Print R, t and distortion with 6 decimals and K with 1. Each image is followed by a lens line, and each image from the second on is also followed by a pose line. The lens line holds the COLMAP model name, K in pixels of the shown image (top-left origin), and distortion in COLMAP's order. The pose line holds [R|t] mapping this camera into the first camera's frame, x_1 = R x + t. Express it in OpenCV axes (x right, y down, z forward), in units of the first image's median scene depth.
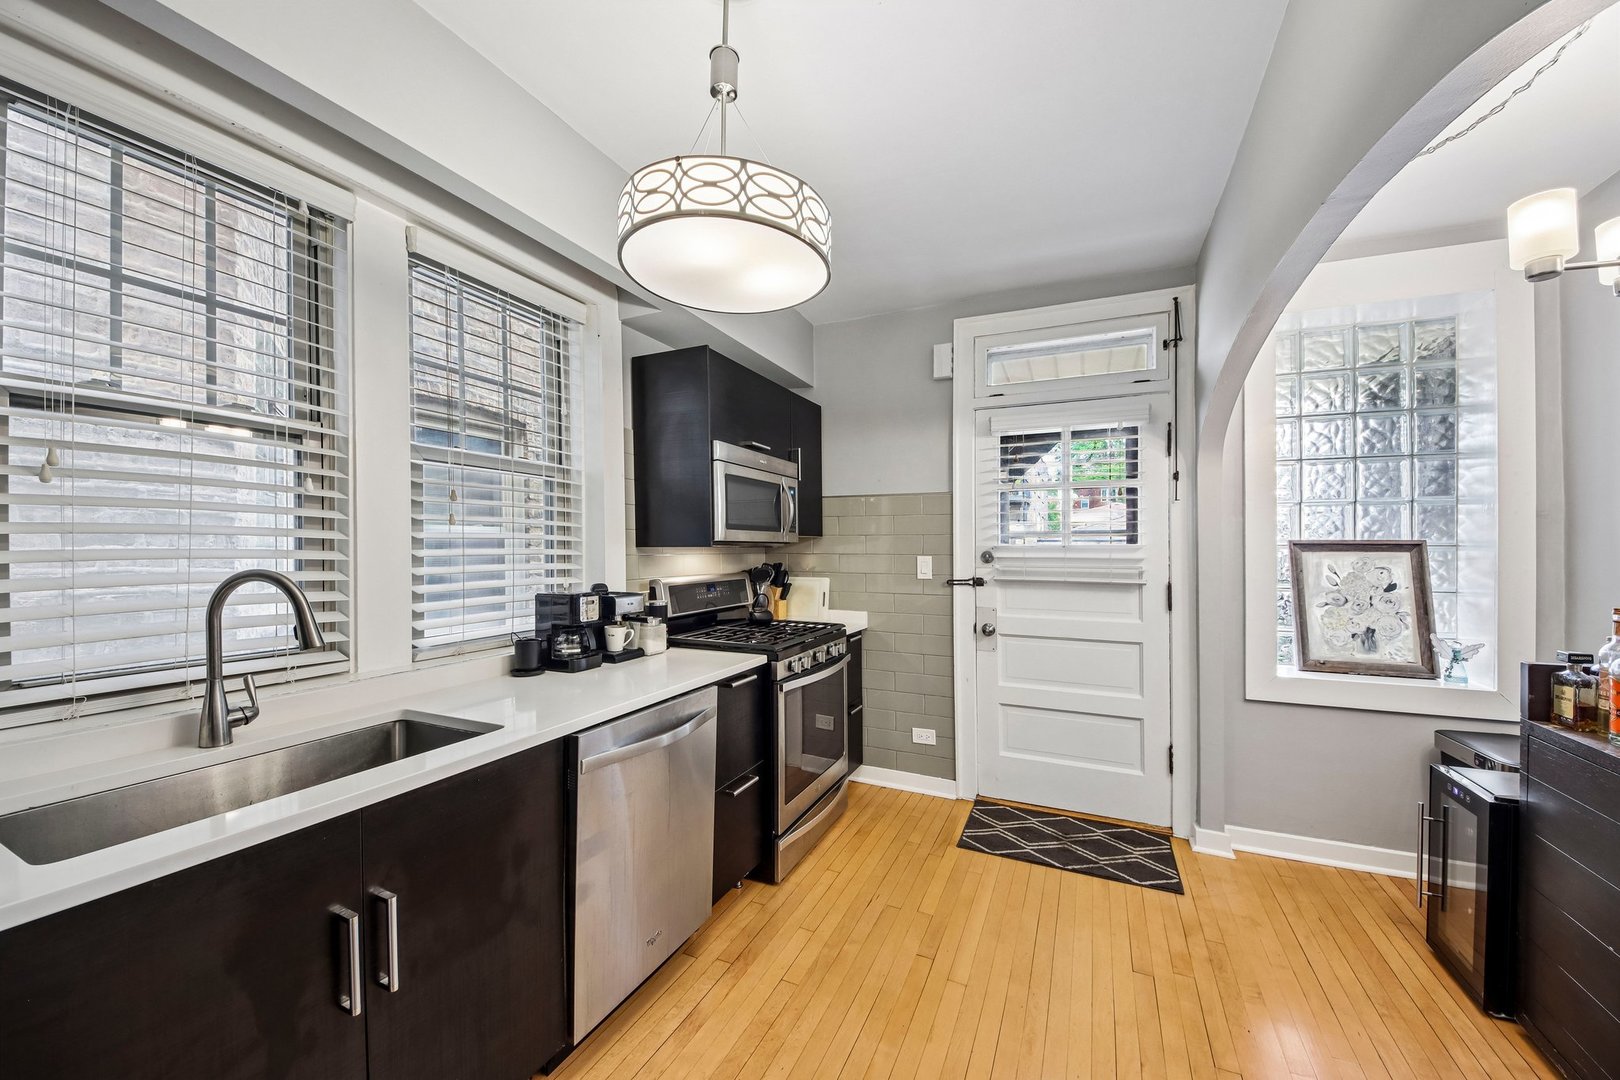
lens RADIAL K [[600.4, 0, 784.4], [0, 600.4, 545.1], [0, 0, 1]] dist [-0.000971, -0.006899]
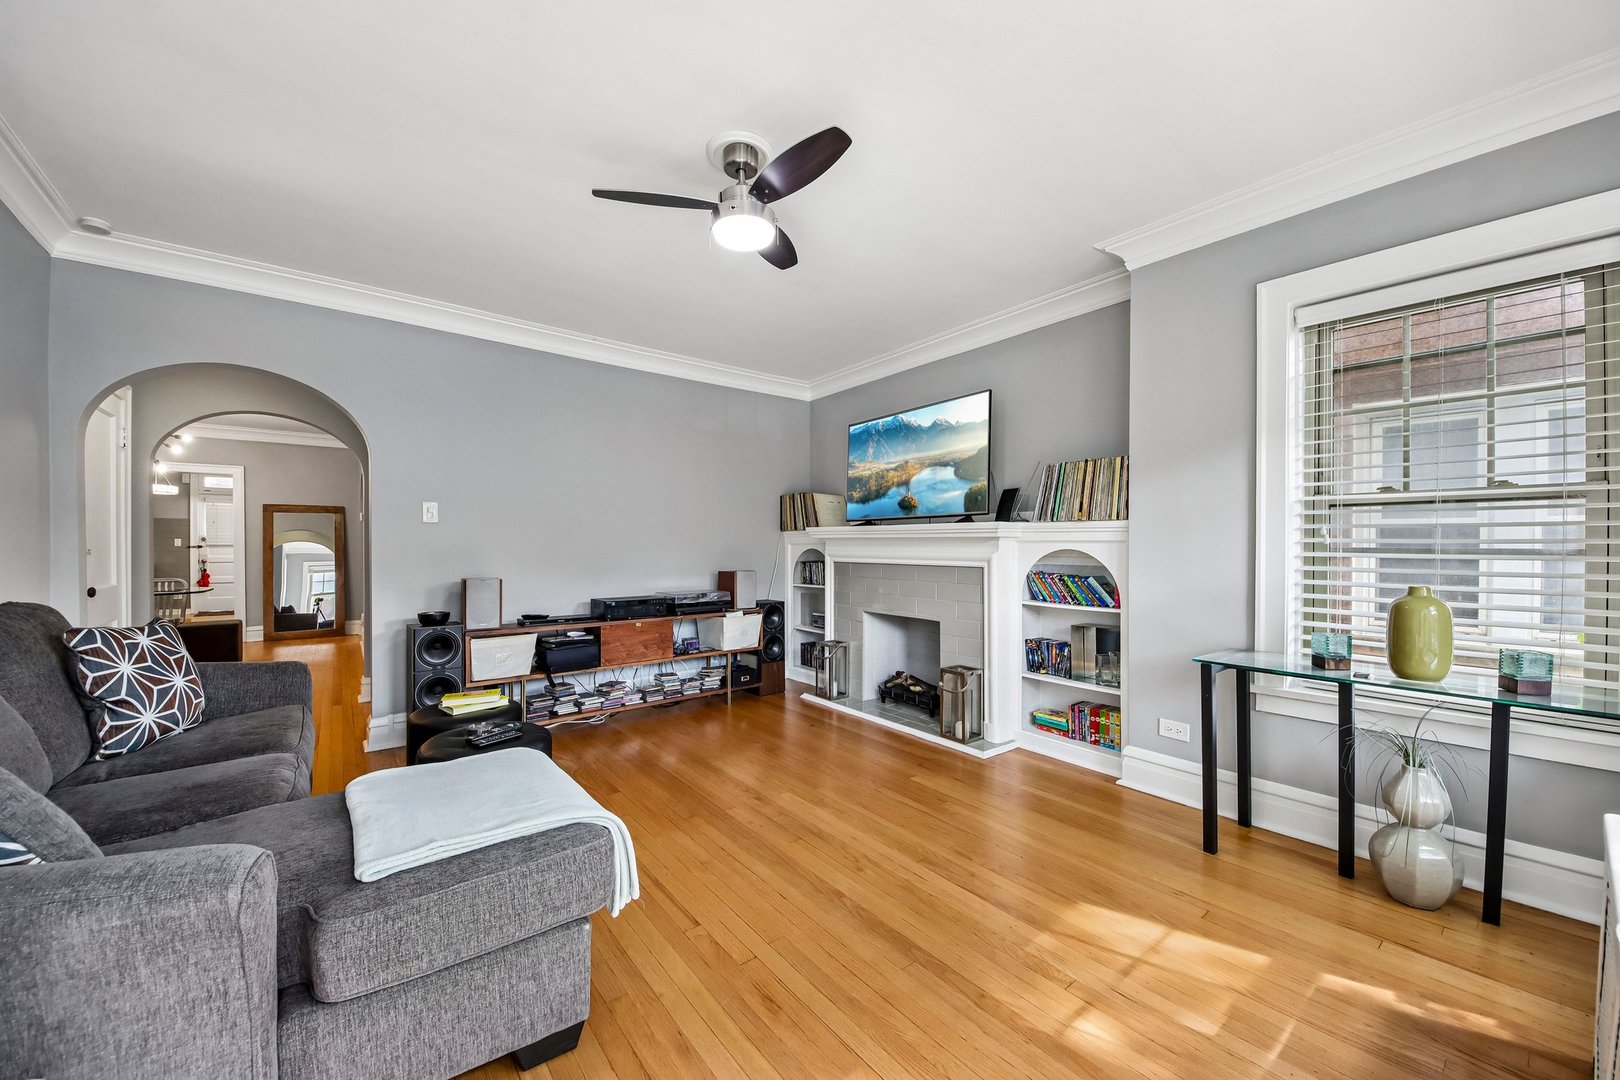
lens RADIAL K [[600.4, 0, 806.1], [0, 600.4, 547.8], [0, 0, 1]] dist [-0.000971, -0.006899]
pose [[0.444062, -0.007293, 0.895966, -1.327539], [-0.000270, 0.999966, 0.008273, 0.044505], [-0.895996, -0.003915, 0.444045, -4.041646]]
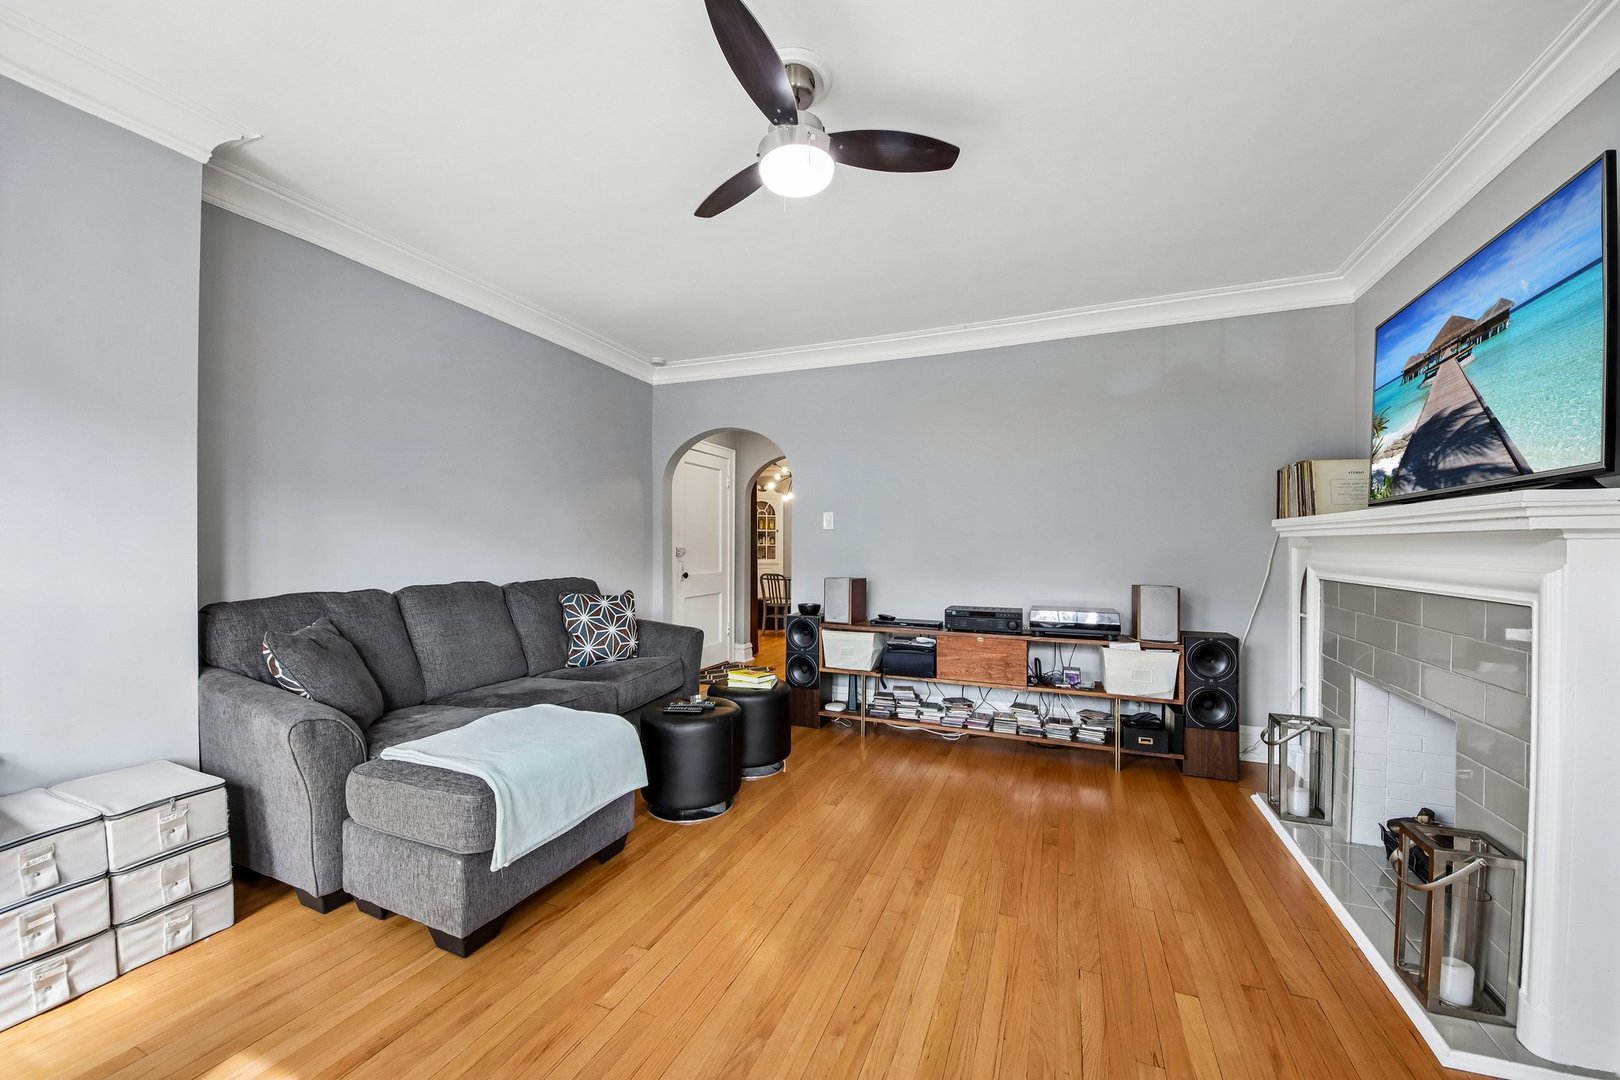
lens RADIAL K [[600.4, 0, 800.7], [0, 600.4, 541.3], [0, 0, 1]] dist [-0.000971, -0.006899]
pose [[0.998816, -0.000144, 0.048641, -0.661962], [0.000372, 0.999989, -0.004666, 0.039390], [-0.048640, 0.004678, 0.998805, -4.281636]]
